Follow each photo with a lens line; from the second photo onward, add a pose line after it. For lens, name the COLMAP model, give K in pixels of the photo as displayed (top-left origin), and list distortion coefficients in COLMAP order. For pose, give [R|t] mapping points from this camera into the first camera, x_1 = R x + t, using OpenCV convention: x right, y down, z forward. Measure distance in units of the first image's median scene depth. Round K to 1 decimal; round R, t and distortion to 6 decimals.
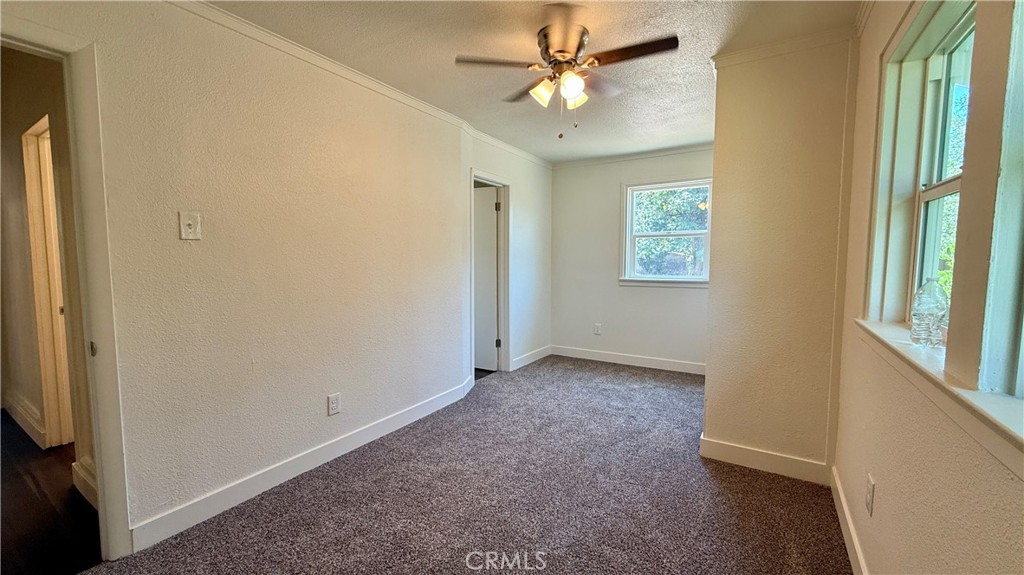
lens RADIAL K [[405.5, 0, 513.6], [0, 405.5, 283.8], [0, 0, 1]] dist [-0.006124, 0.001583]
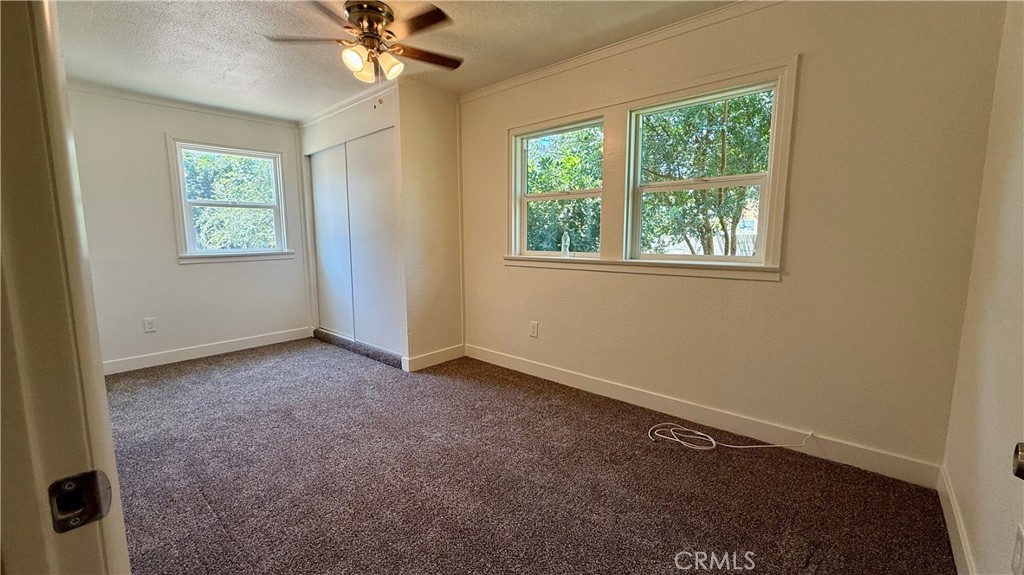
lens RADIAL K [[405.5, 0, 507.6], [0, 405.5, 284.9], [0, 0, 1]] dist [-0.006124, 0.001583]
pose [[0.158065, -0.119848, 0.980128, -0.516241], [0.070478, 0.991445, 0.109866, 0.003753], [-0.984910, 0.051711, 0.165159, 0.281365]]
